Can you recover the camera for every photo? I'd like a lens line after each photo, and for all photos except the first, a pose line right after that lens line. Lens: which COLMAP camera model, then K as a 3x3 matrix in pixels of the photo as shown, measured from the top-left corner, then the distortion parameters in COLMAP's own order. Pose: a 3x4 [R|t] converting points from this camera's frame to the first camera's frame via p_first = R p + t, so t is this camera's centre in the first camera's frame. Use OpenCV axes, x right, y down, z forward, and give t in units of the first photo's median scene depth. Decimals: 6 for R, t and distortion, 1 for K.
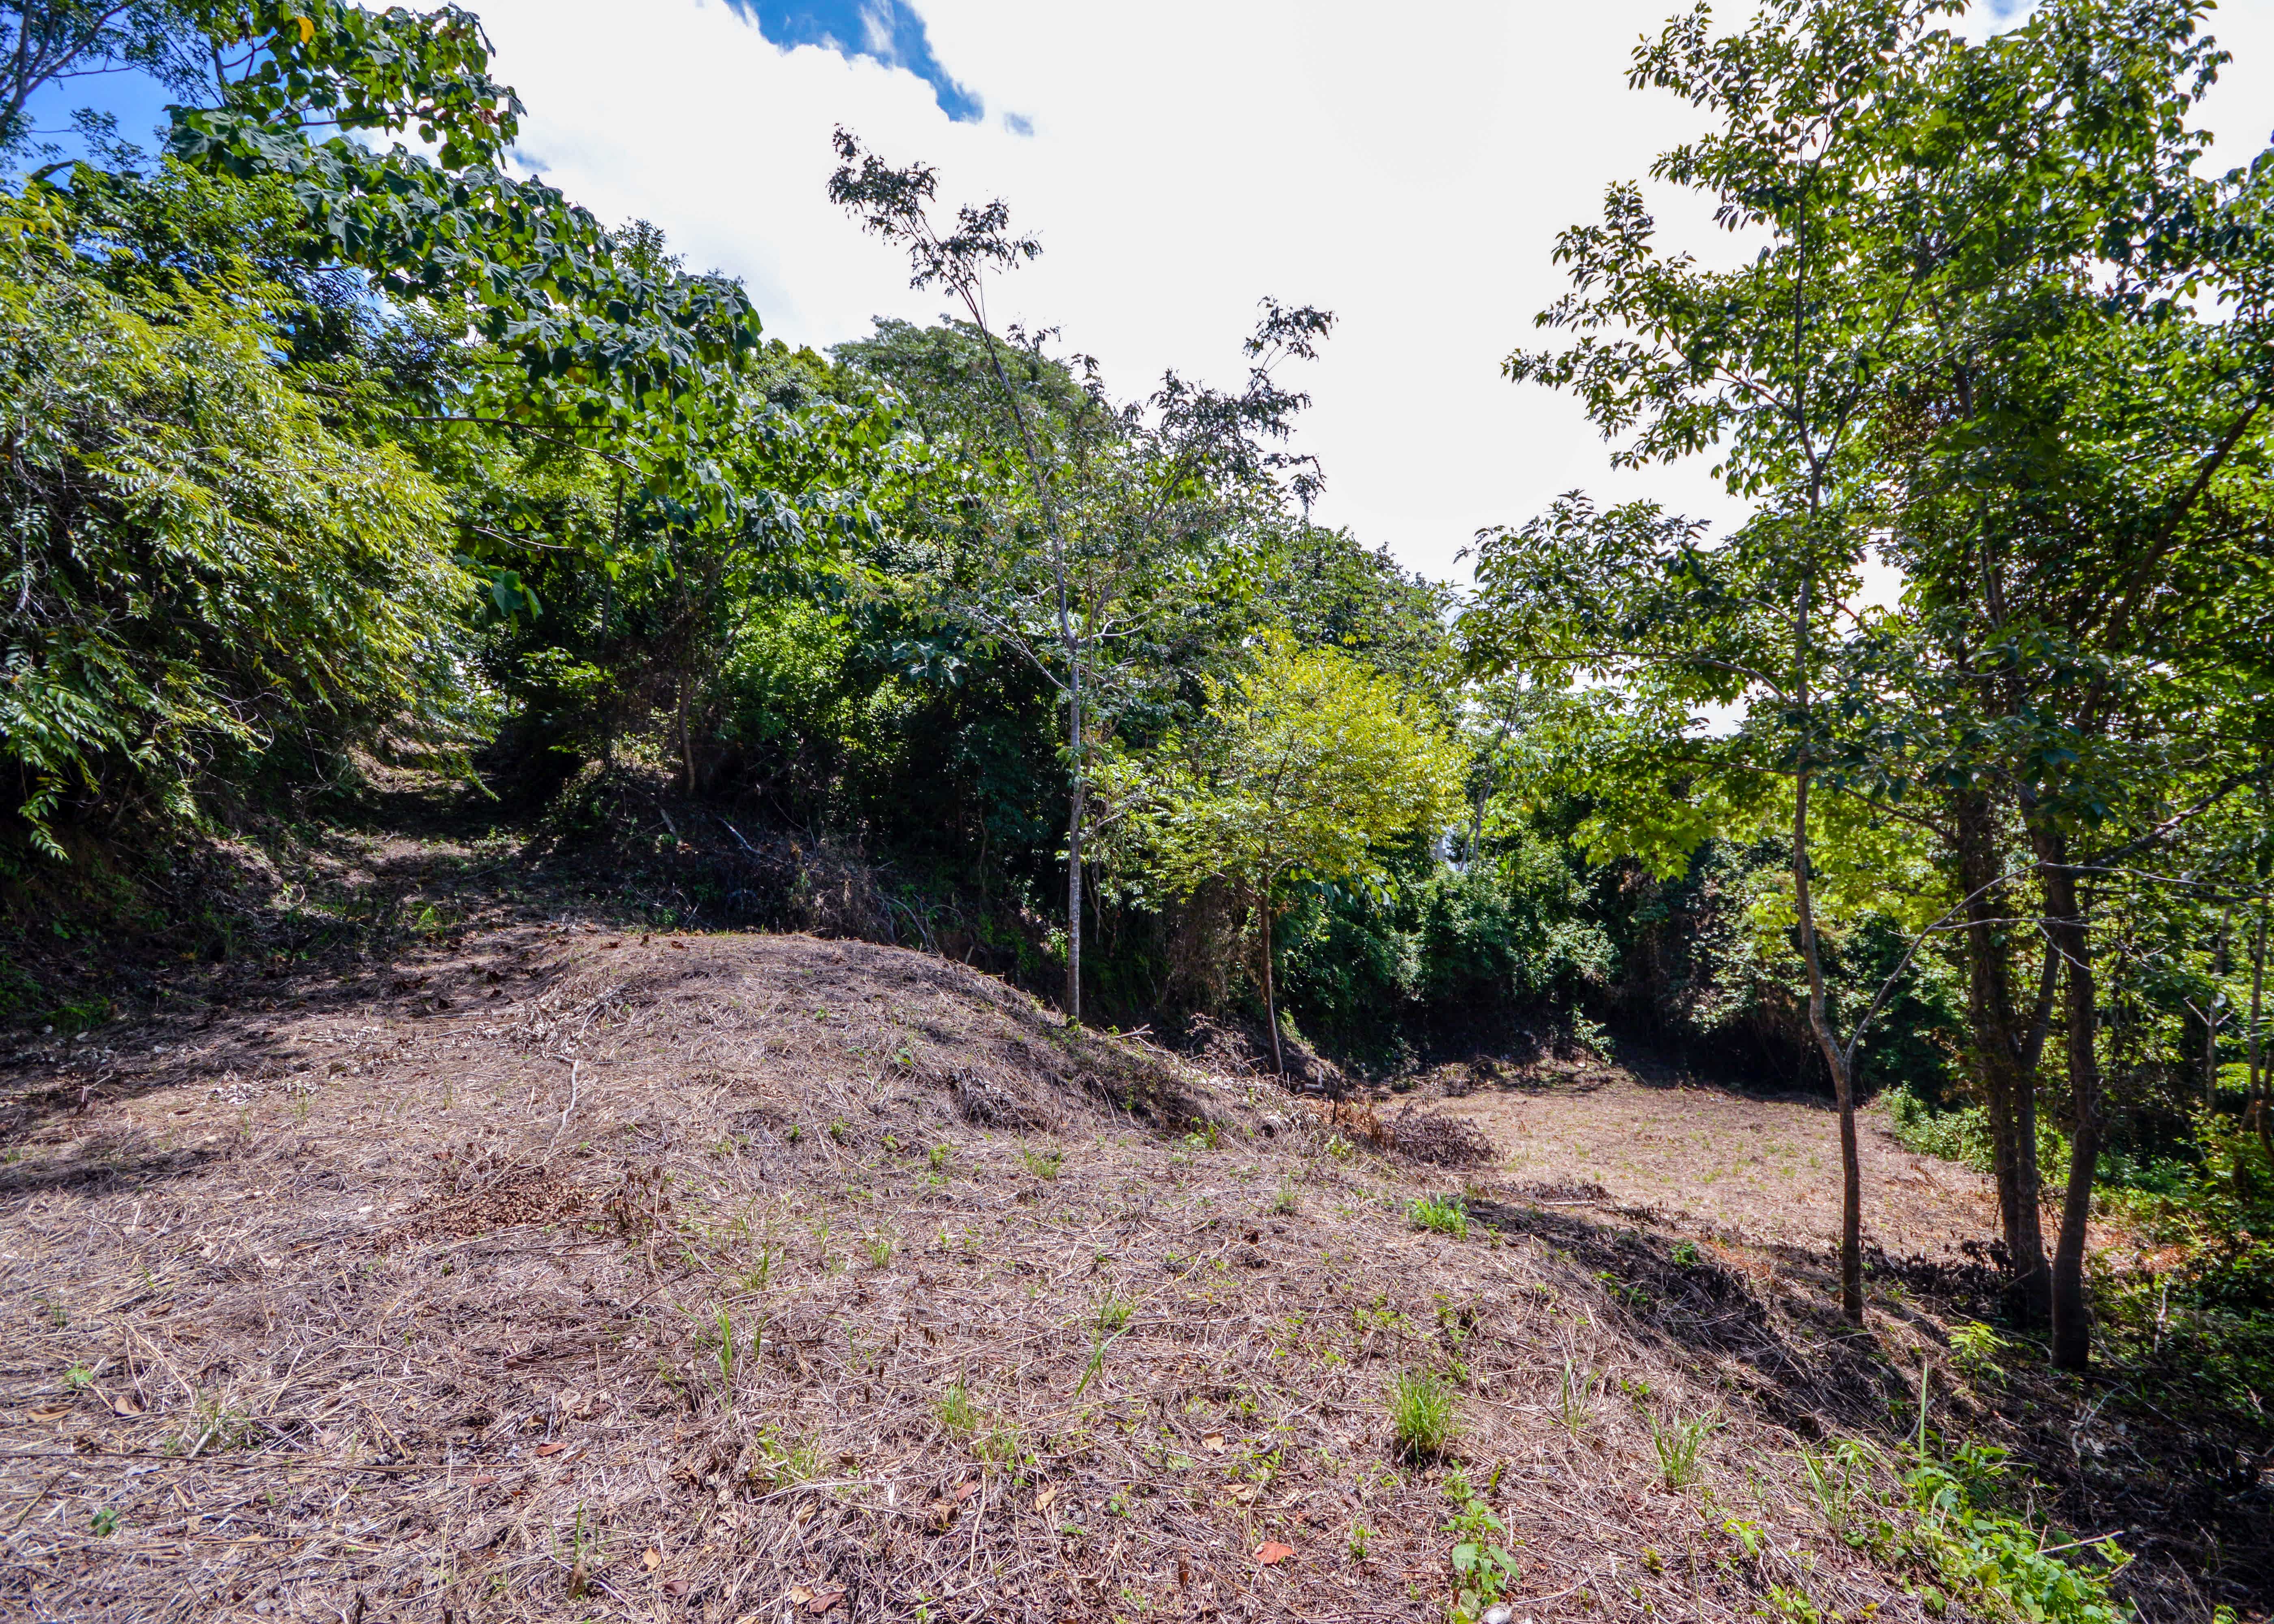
lens RADIAL K [[1022.3, 0, 1139.4], [0, 1022.3, 839.2], [0, 0, 1]] dist [-0.002532, 0.000031]
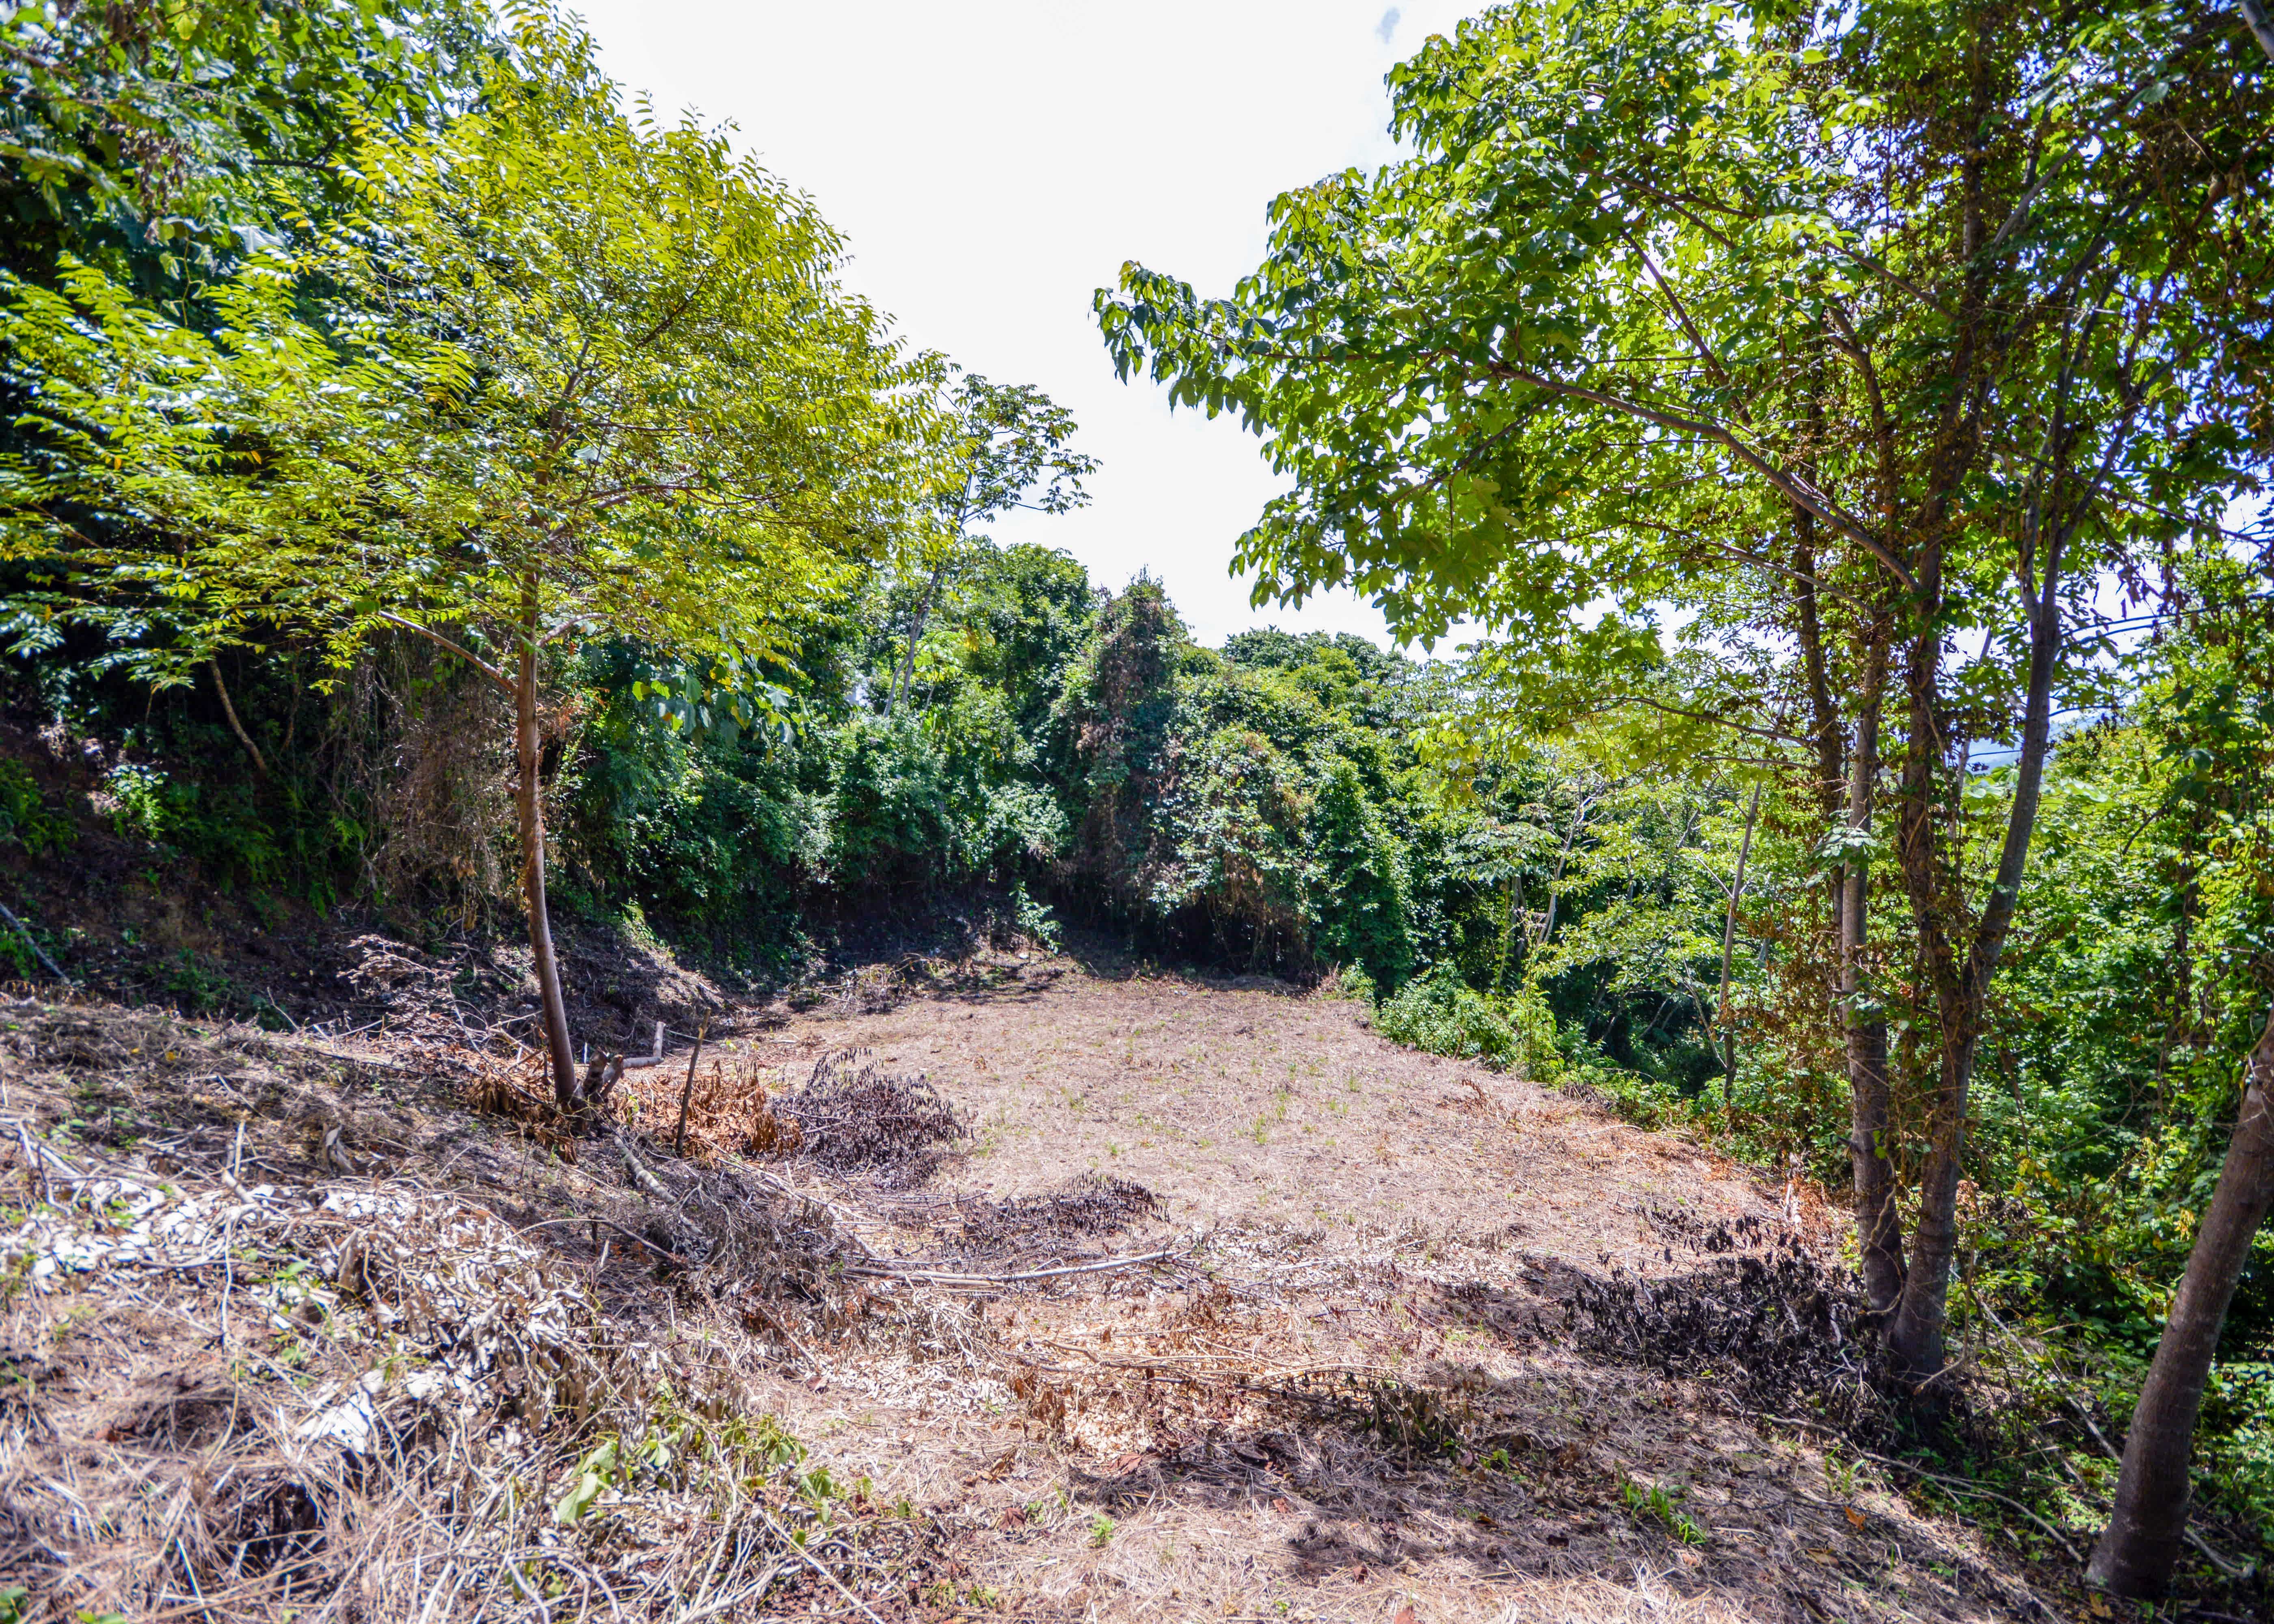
lens RADIAL K [[1022.3, 0, 1139.4], [0, 1022.3, 839.2], [0, 0, 1]] dist [-0.002532, 0.000031]
pose [[0.840515, -0.001864, 0.541786, 0.062456], [-0.062895, 0.992897, 0.100990, 0.037550], [-0.538126, -0.118959, 0.834427, 0.270847]]
